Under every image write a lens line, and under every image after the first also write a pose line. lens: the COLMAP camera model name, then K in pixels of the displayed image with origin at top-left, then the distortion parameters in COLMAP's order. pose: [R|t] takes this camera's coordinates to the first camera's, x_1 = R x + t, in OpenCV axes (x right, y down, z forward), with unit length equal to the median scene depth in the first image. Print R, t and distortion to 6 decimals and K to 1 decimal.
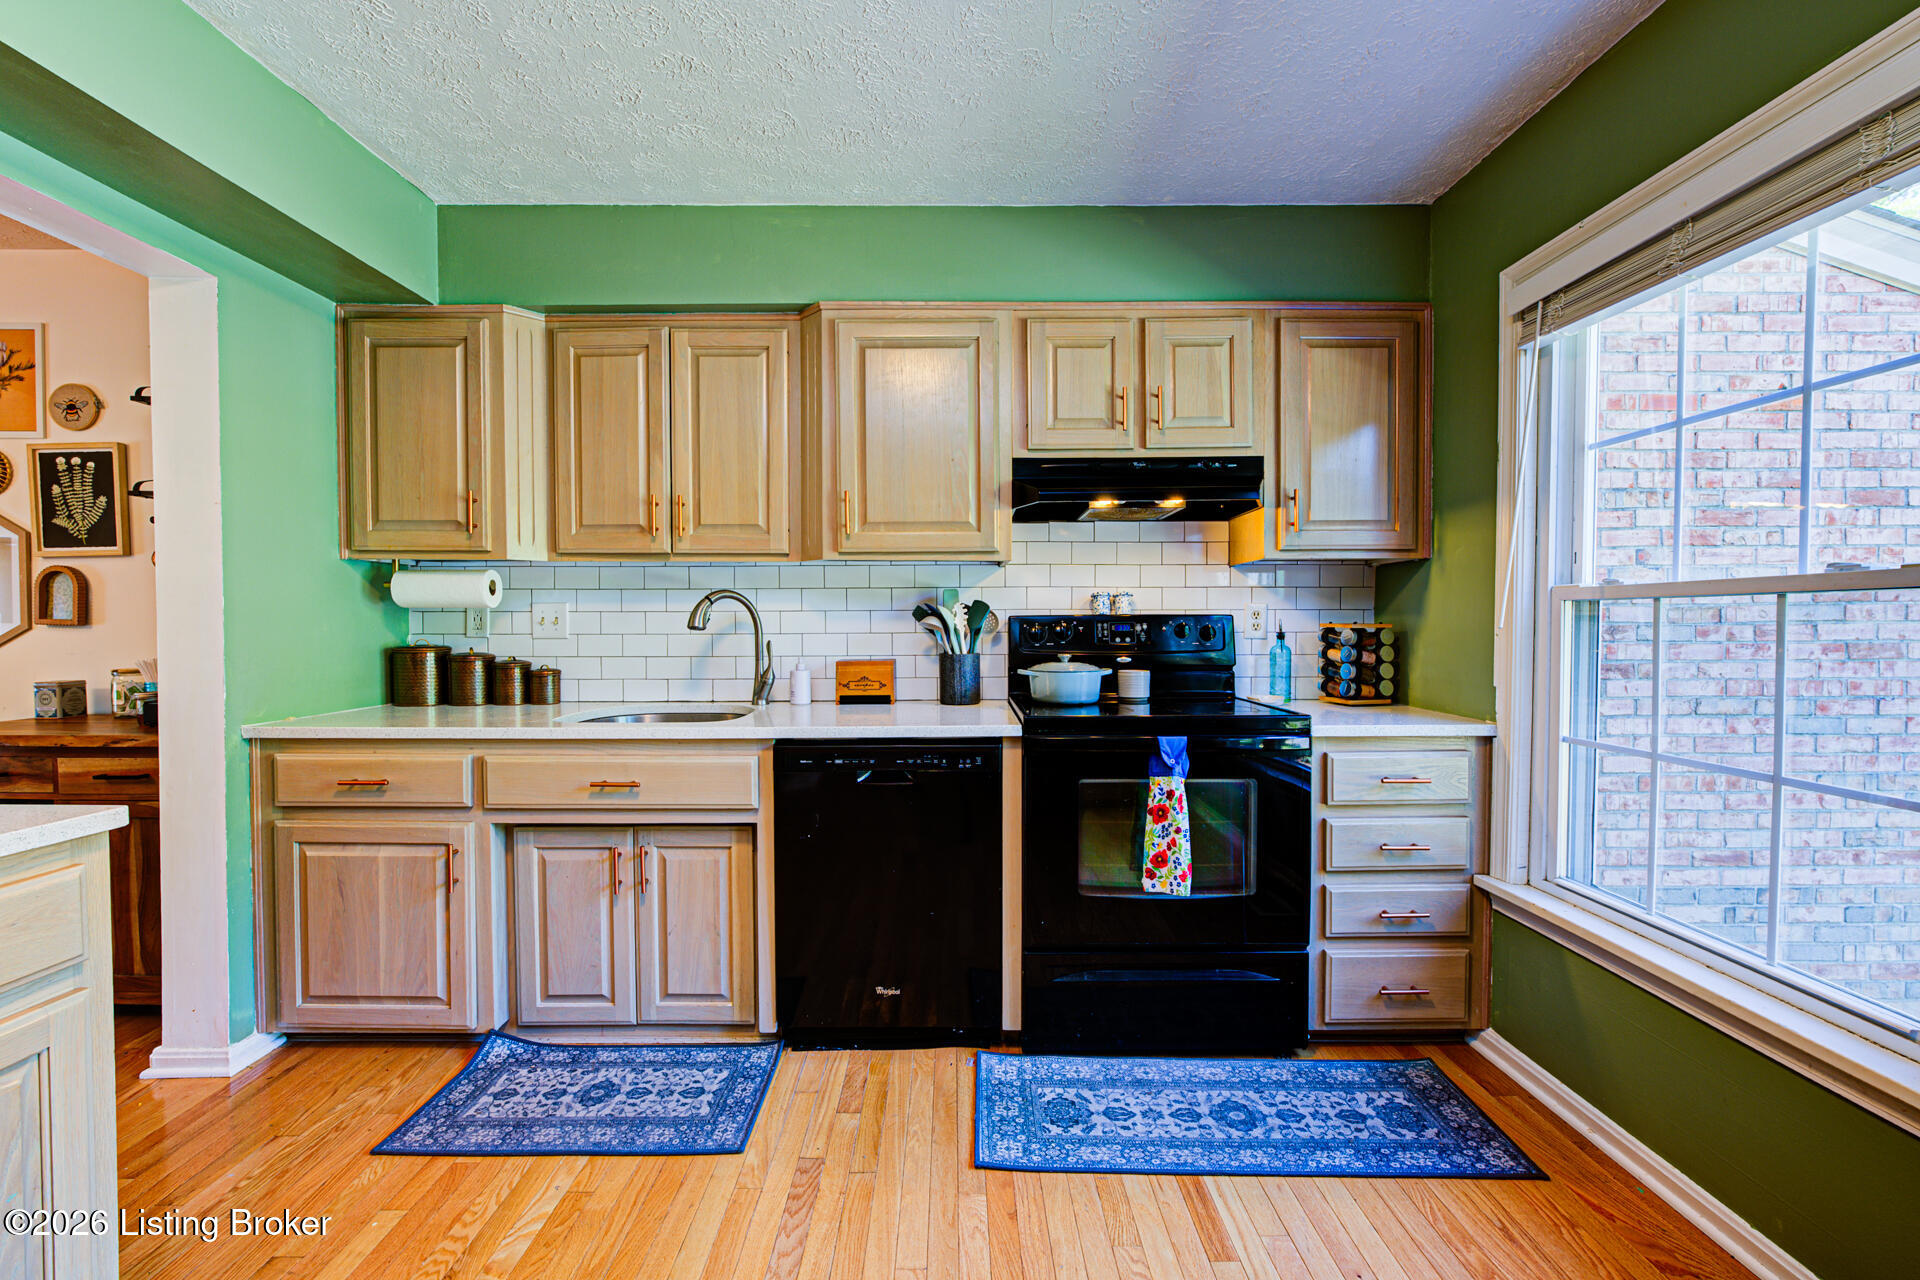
lens RADIAL K [[769.8, 0, 958.4], [0, 769.8, 640.0], [0, 0, 1]] dist [-0.005079, 0.000856]
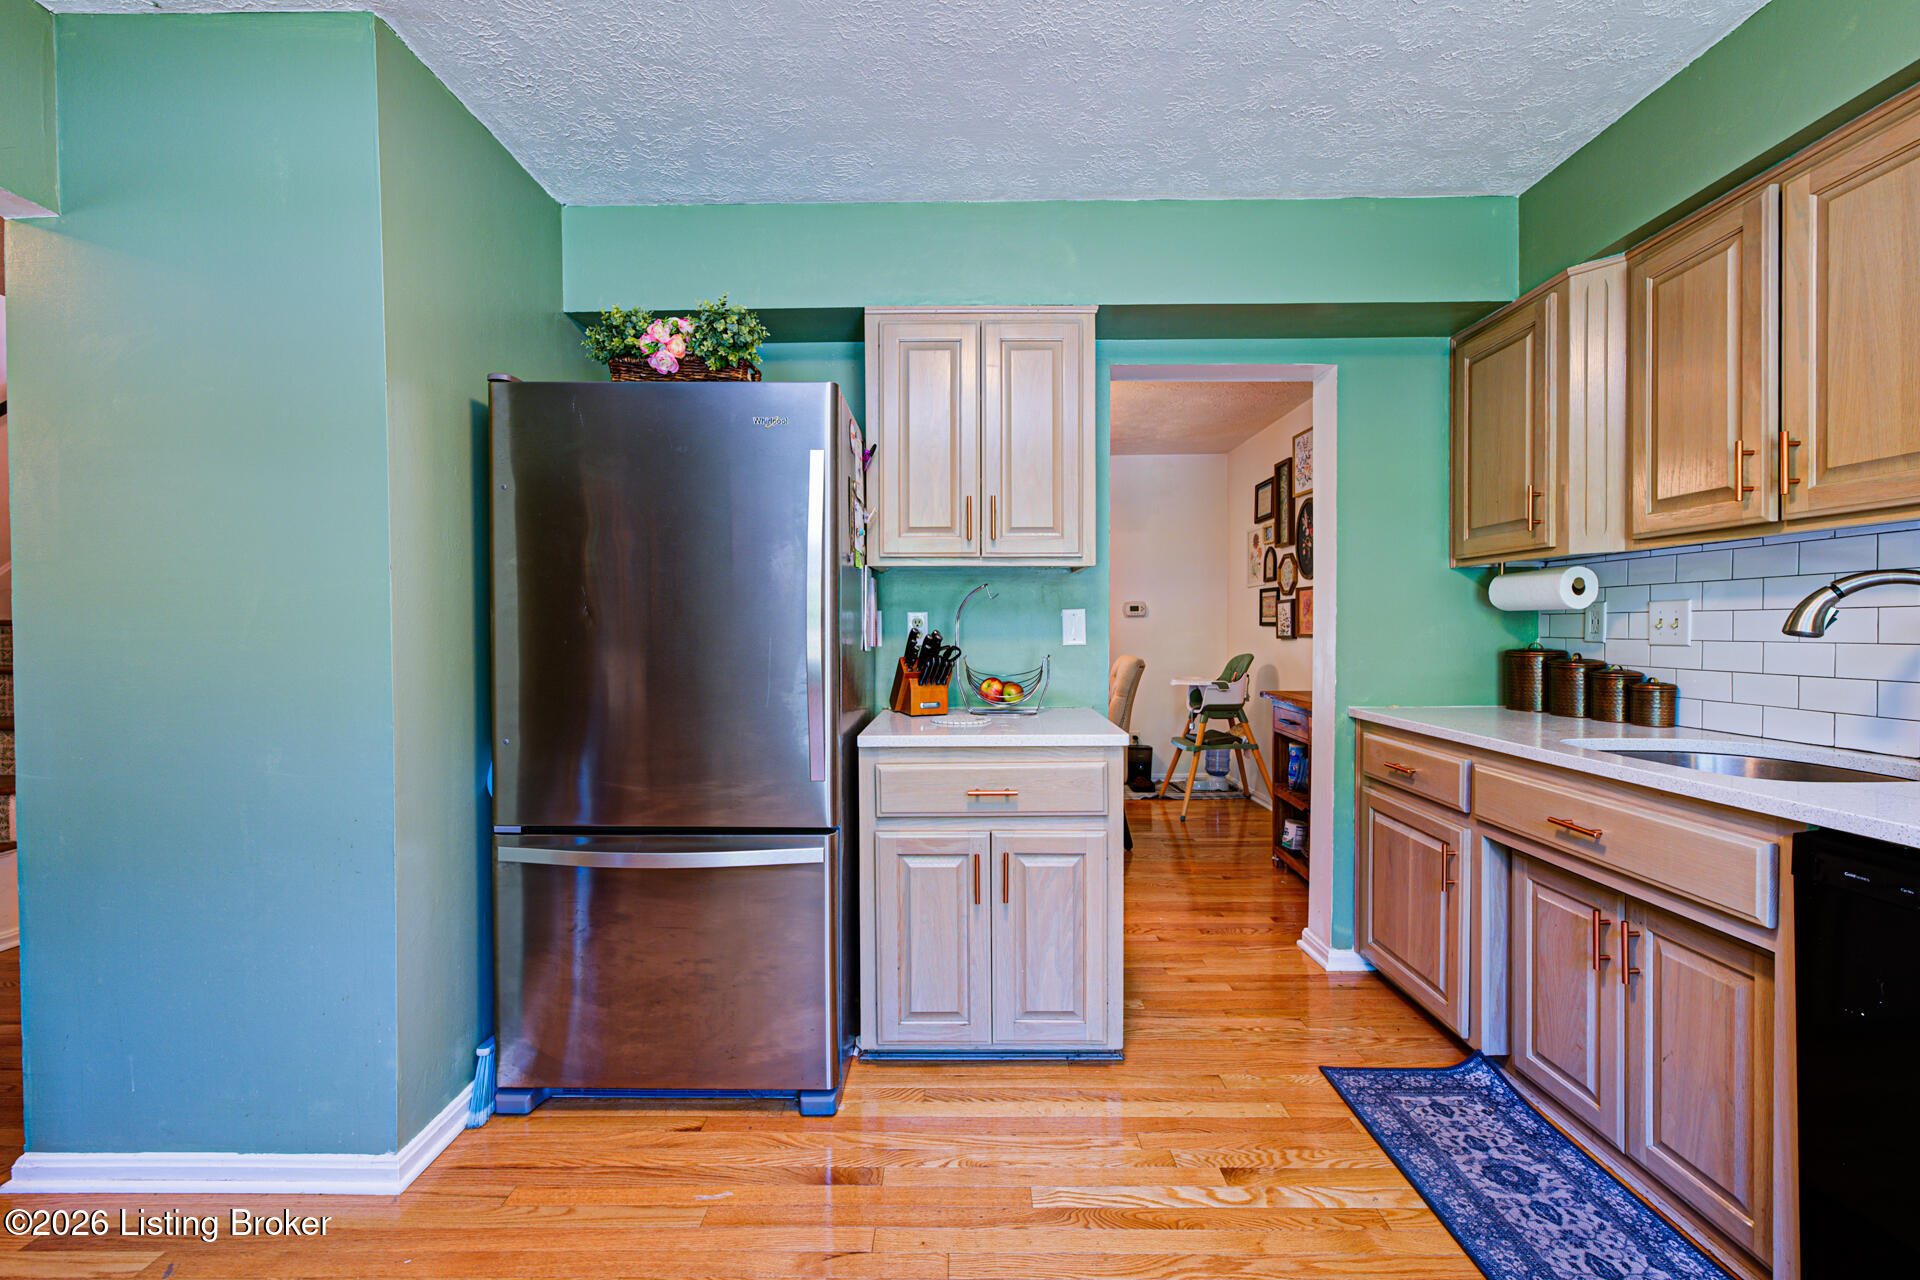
lens RADIAL K [[769.8, 0, 960.6], [0, 769.8, 639.4], [0, 0, 1]] dist [-0.005079, 0.000856]
pose [[-0.011328, 0.016125, -0.999806, 0.352594], [-0.017654, 0.999711, 0.016323, -0.010418], [0.999780, 0.017835, -0.011040, 0.356180]]
